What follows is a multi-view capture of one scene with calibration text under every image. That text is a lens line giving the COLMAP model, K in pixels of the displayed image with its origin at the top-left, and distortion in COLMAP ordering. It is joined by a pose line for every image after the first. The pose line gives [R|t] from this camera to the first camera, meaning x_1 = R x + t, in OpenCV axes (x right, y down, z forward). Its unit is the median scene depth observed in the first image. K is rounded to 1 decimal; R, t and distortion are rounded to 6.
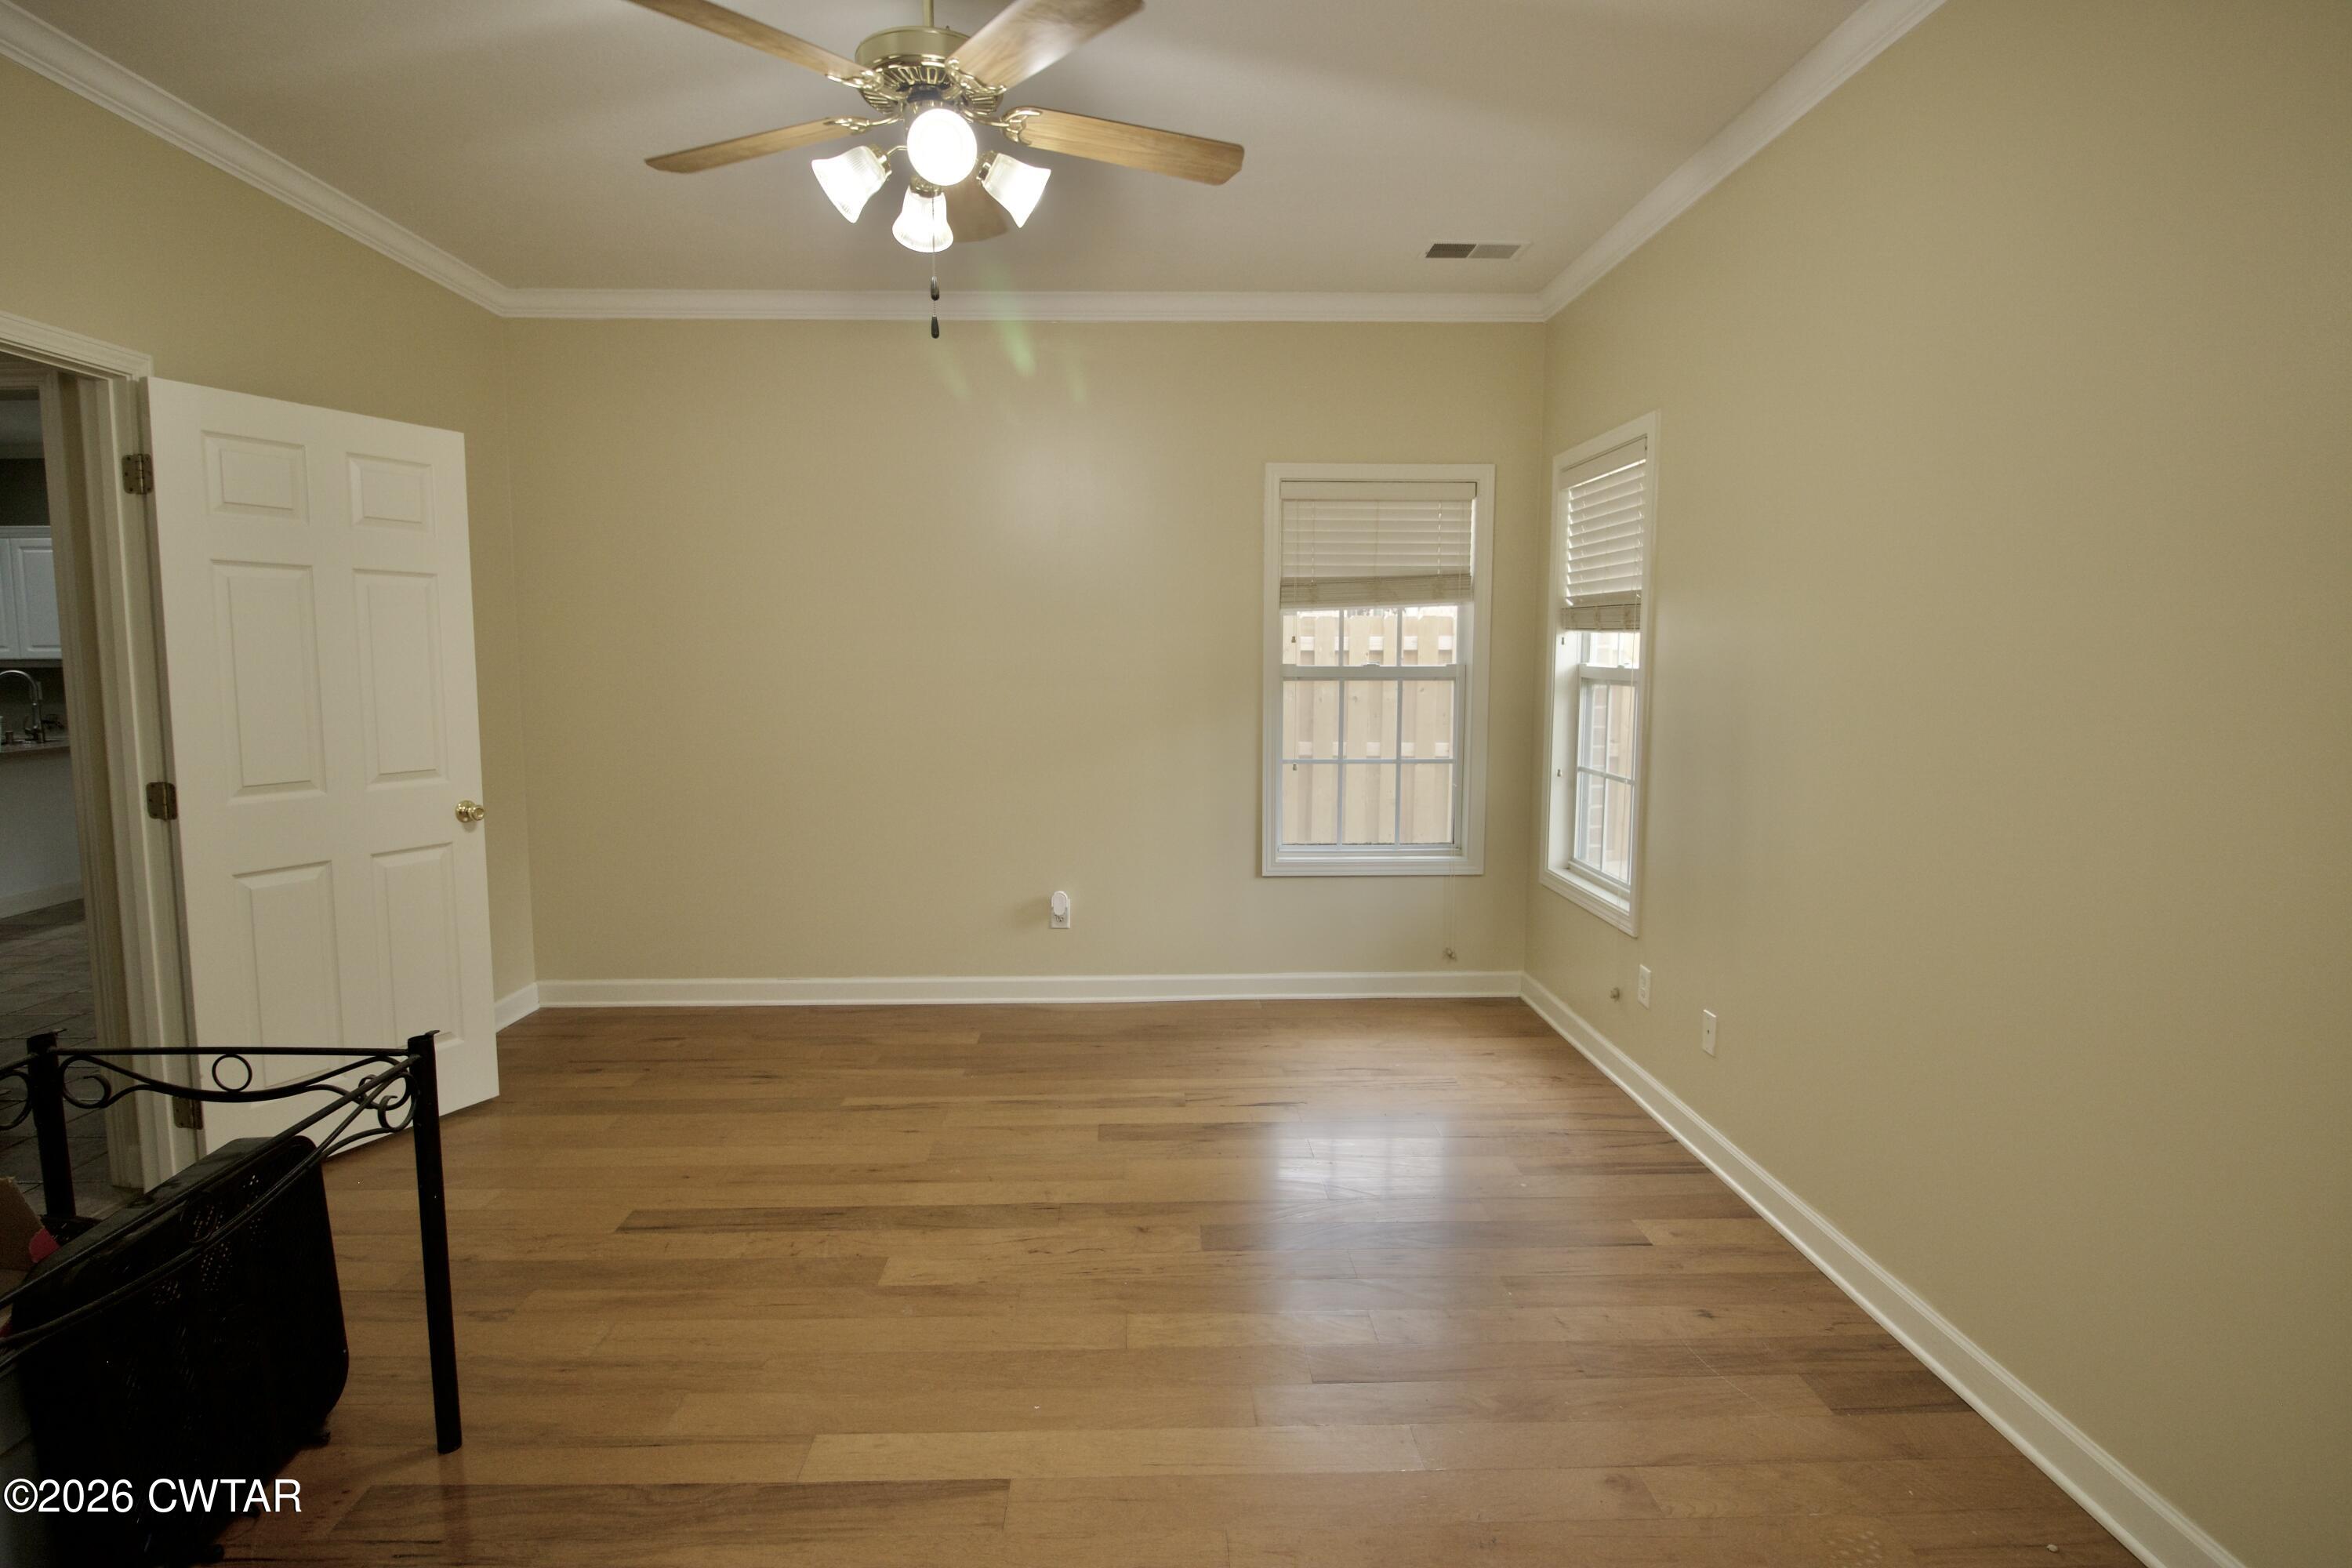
lens RADIAL K [[1193.9, 0, 1173.5], [0, 1193.9, 777.6], [0, 0, 1]] dist [-0.003280, -0.000828]
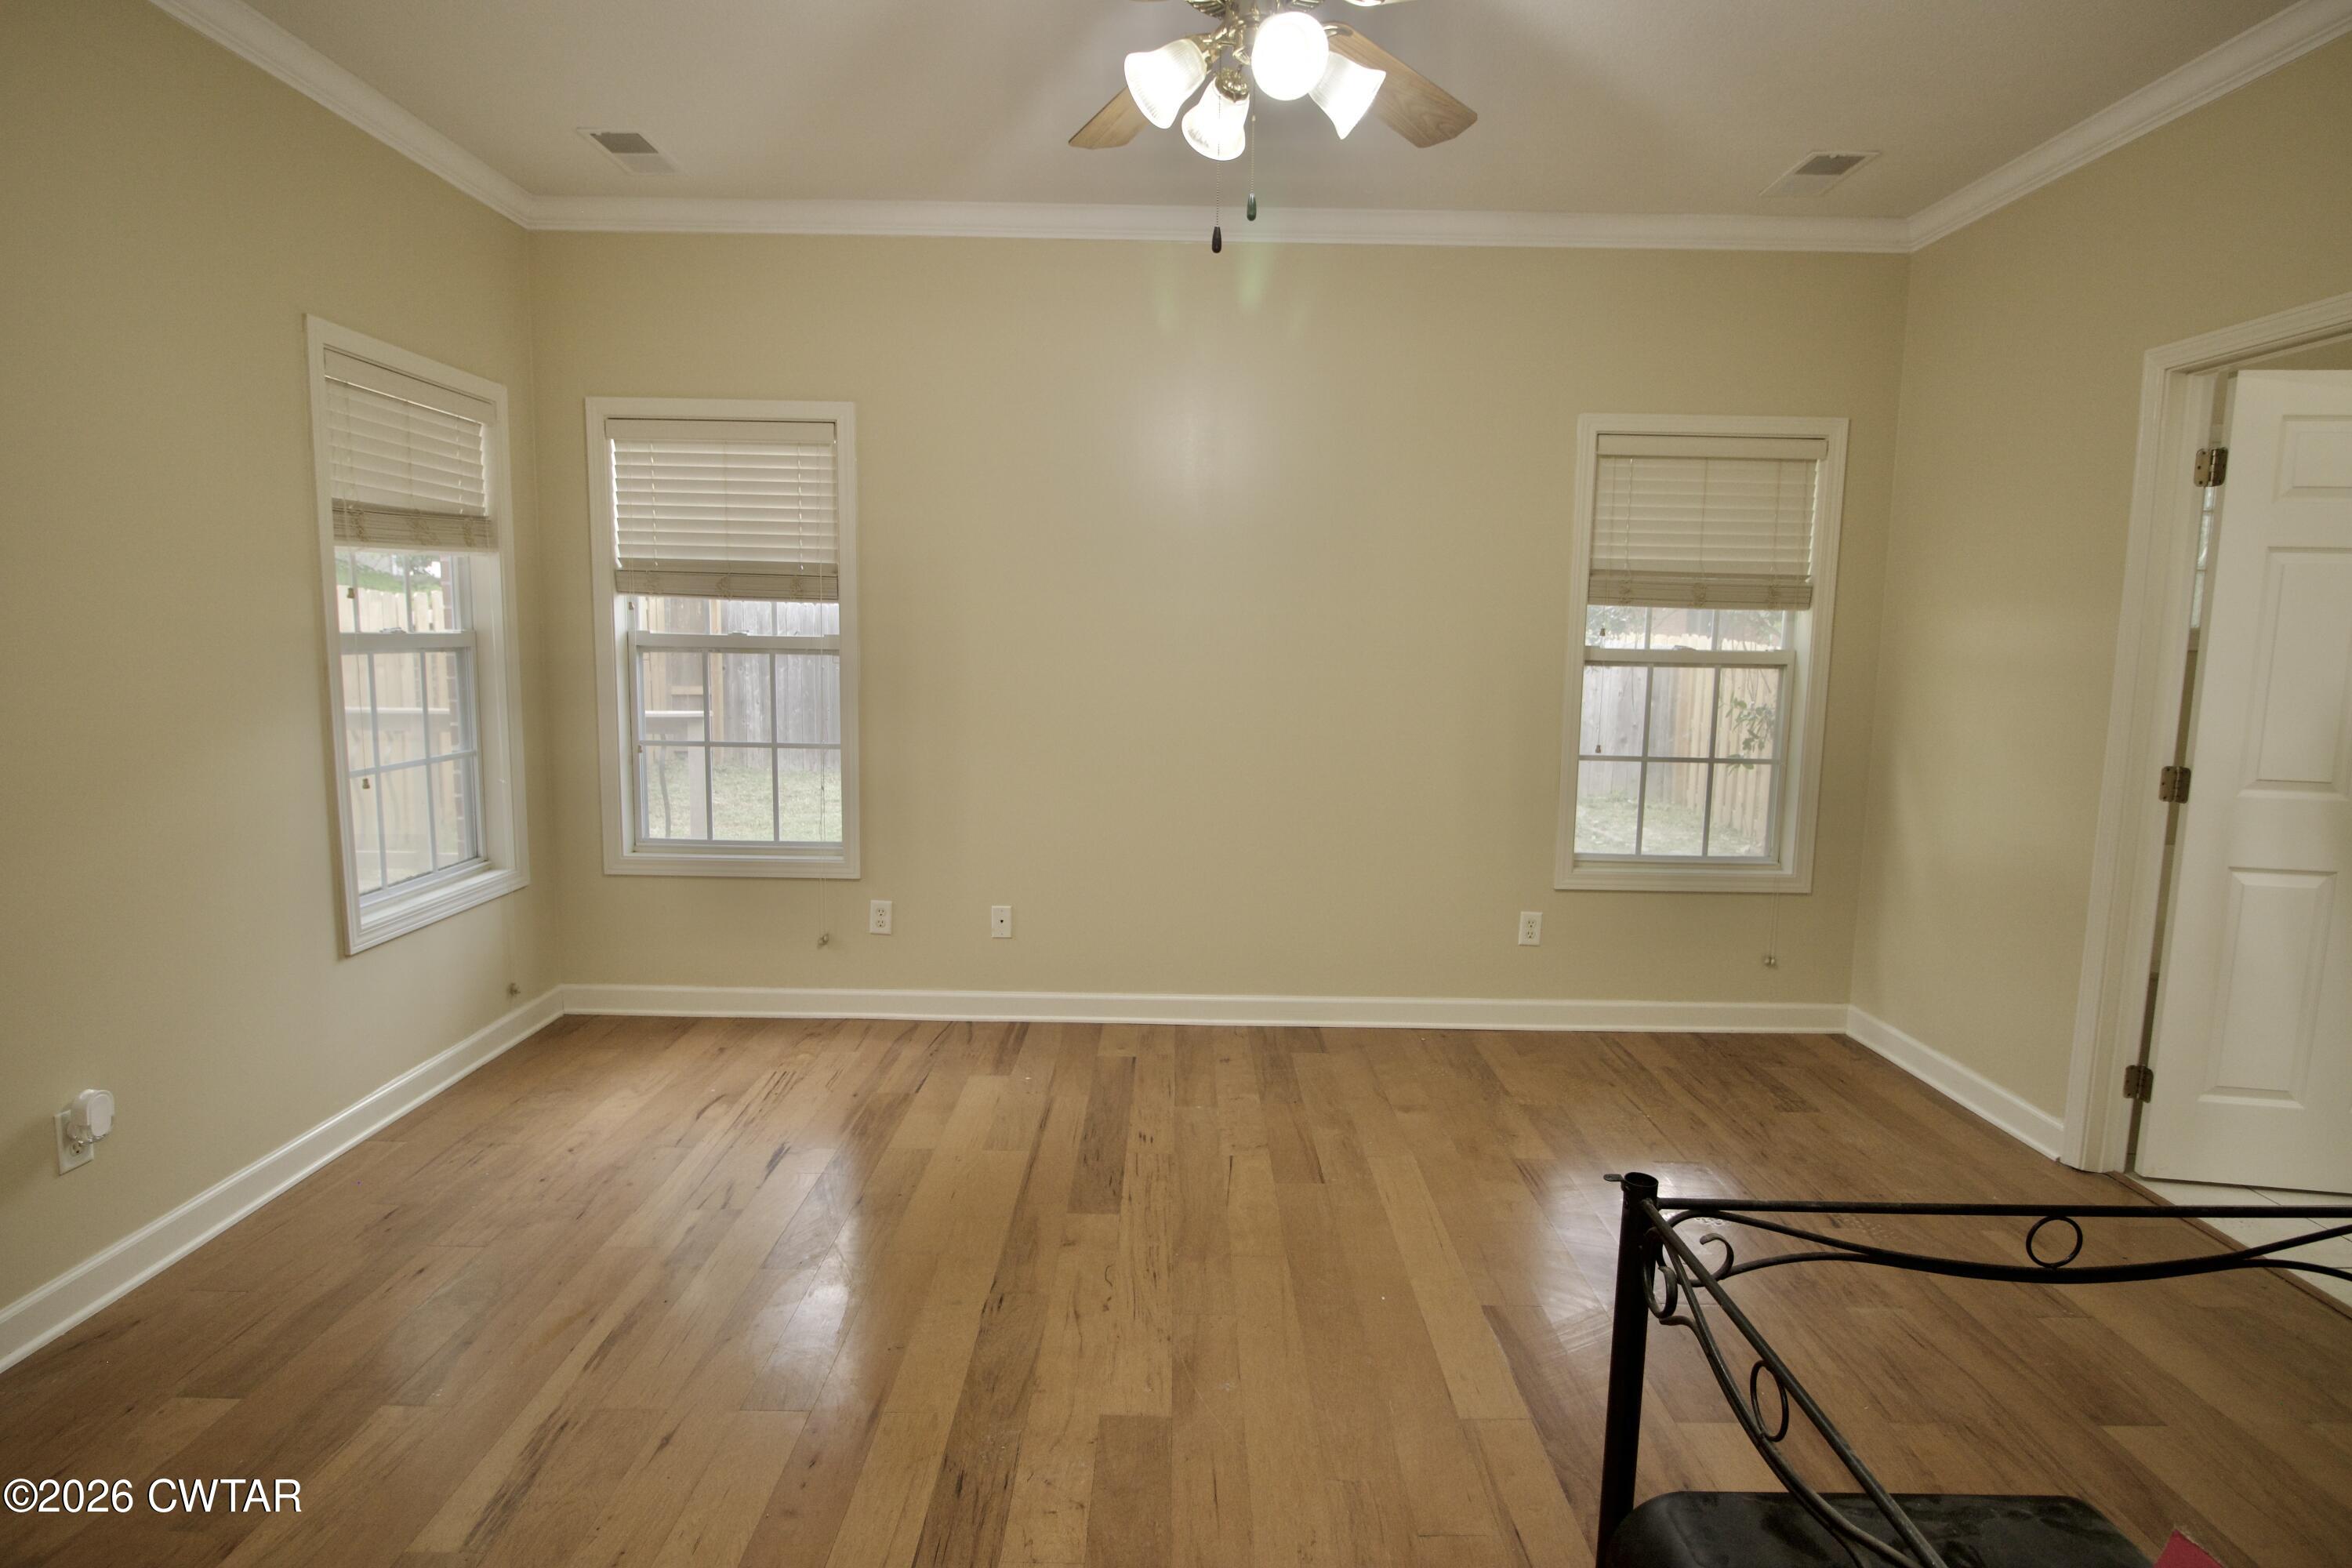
lens RADIAL K [[1193.9, 0, 1173.5], [0, 1193.9, 777.6], [0, 0, 1]] dist [-0.003280, -0.000828]
pose [[0.032230, -0.120027, 0.992247, -0.800099], [0.089223, 0.989145, 0.116754, -0.072510], [-0.995490, 0.084768, 0.042589, 0.751182]]
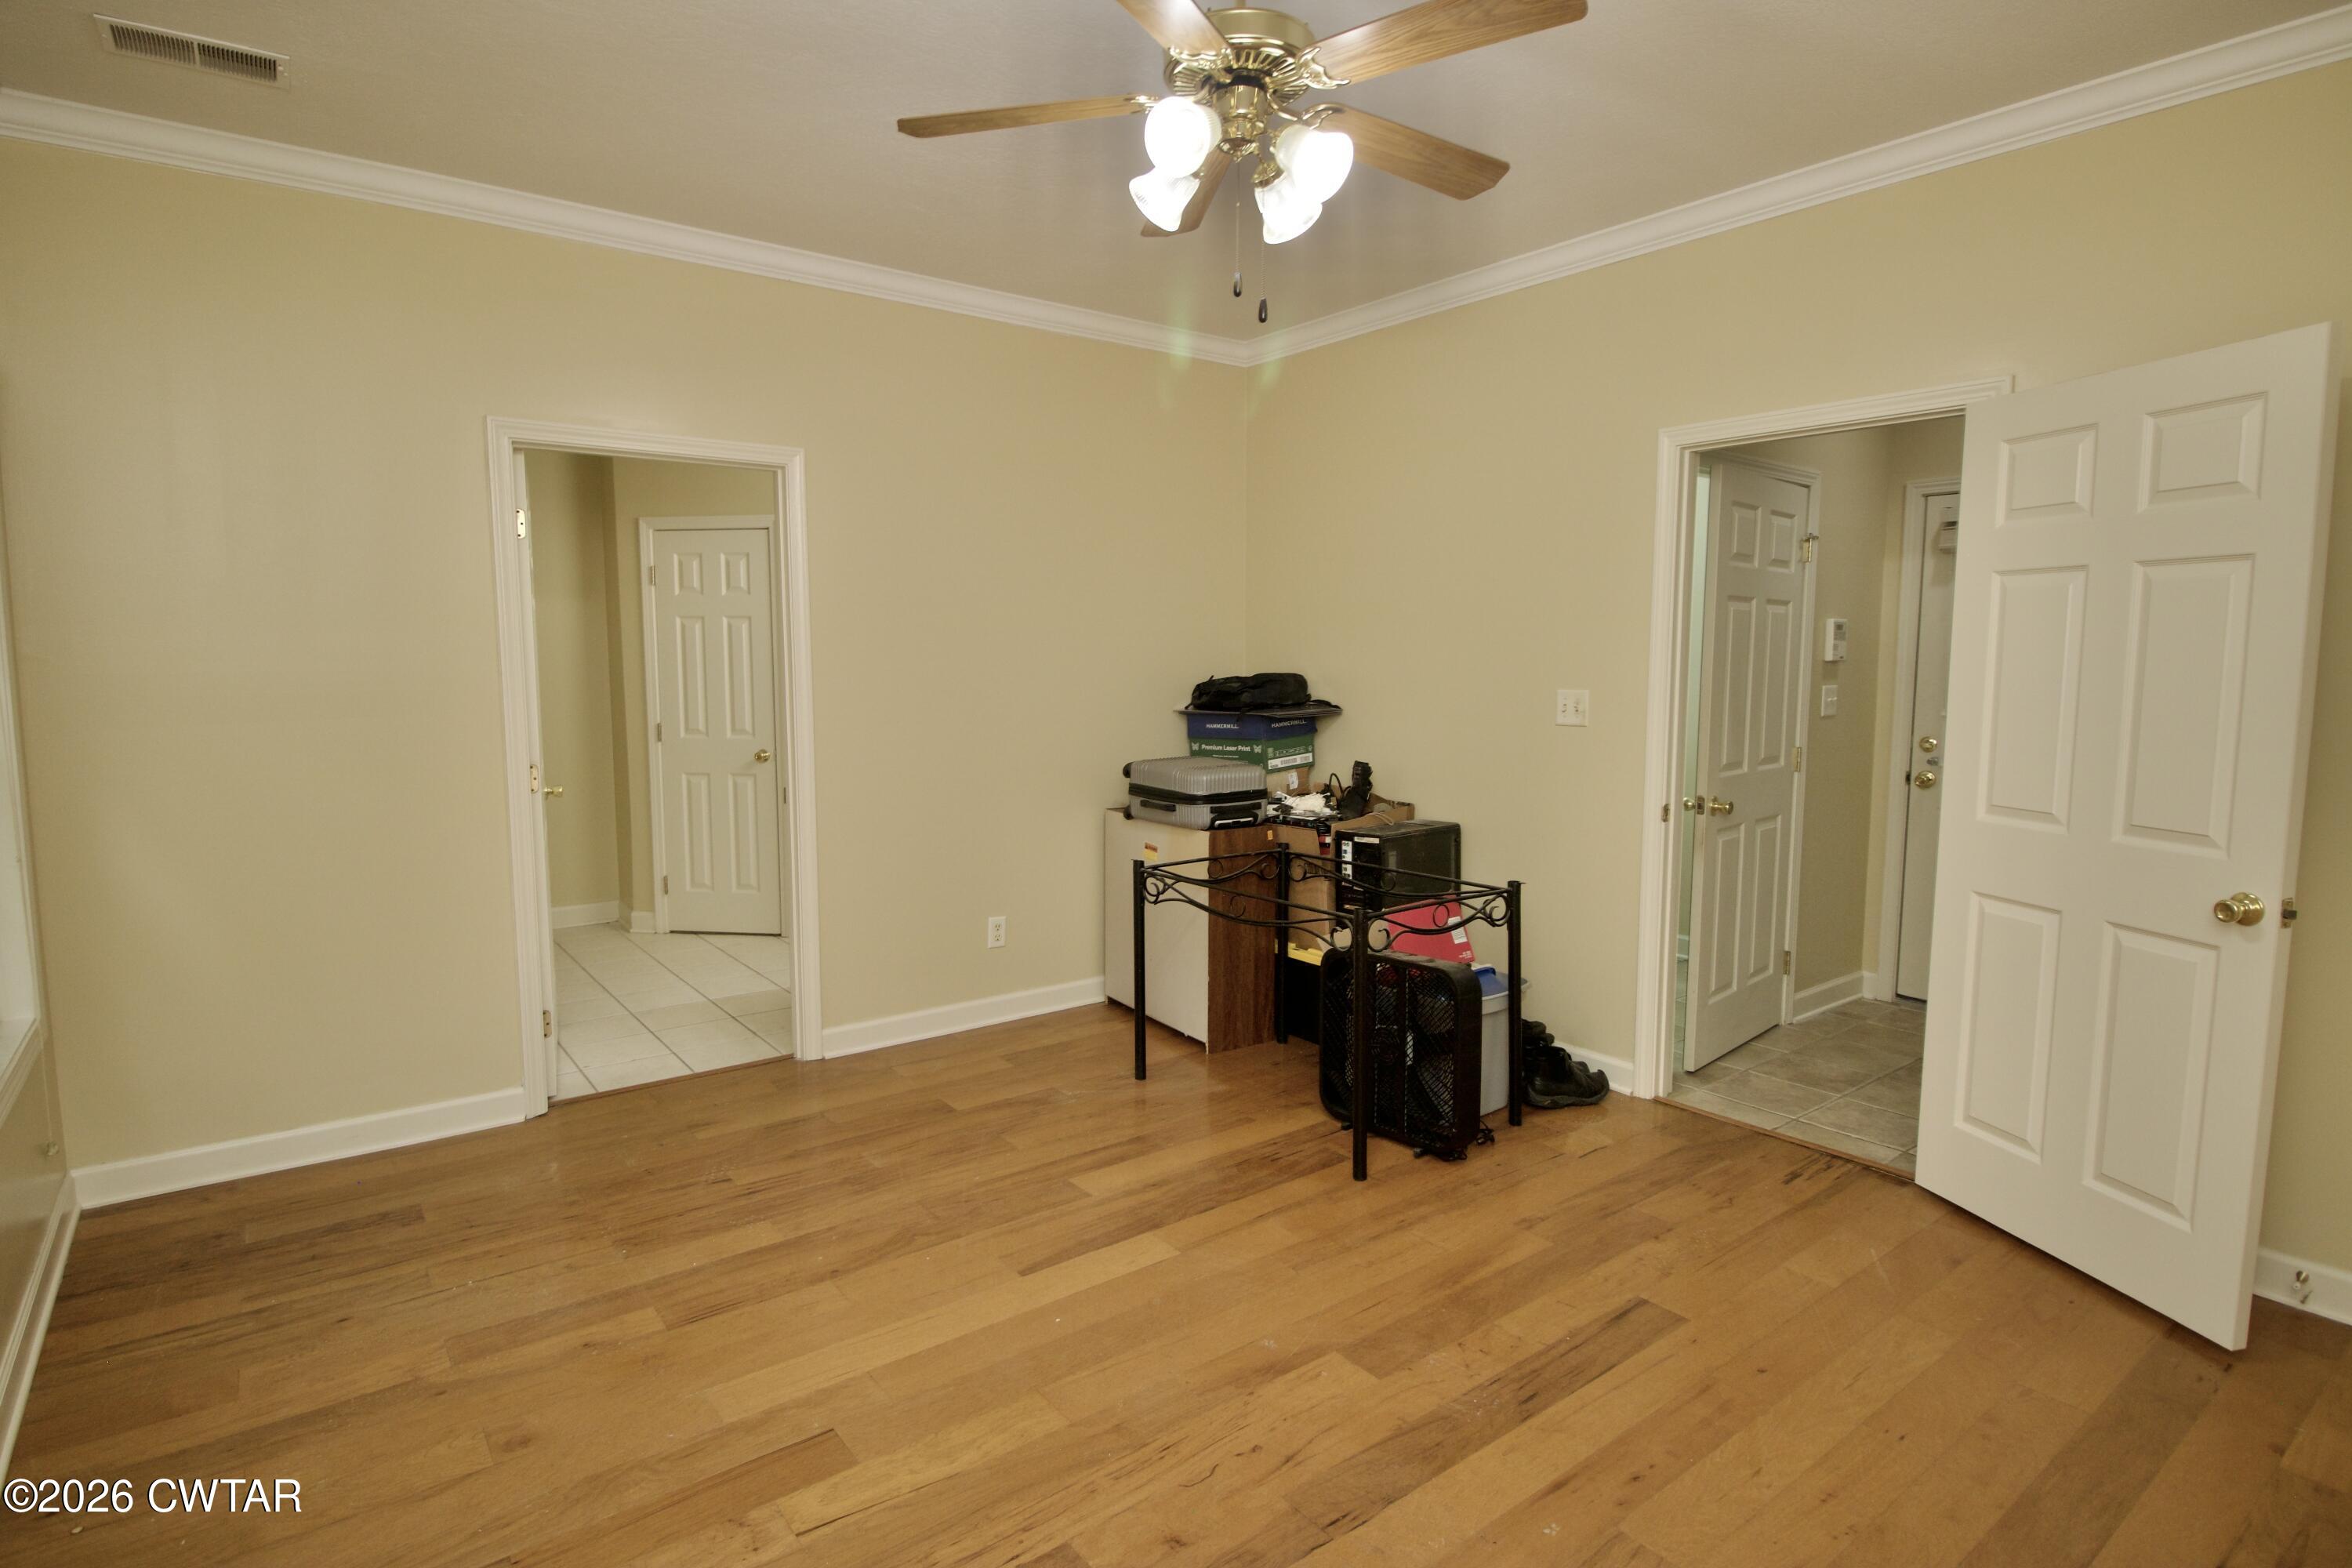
lens RADIAL K [[1193.9, 0, 1173.5], [0, 1193.9, 777.6], [0, 0, 1]] dist [-0.003280, -0.000828]
pose [[-0.813532, 0.055921, -0.578826, 0.294060], [-0.062063, 0.981331, 0.182036, -0.138391], [0.578199, 0.184016, -0.794873, 1.279346]]
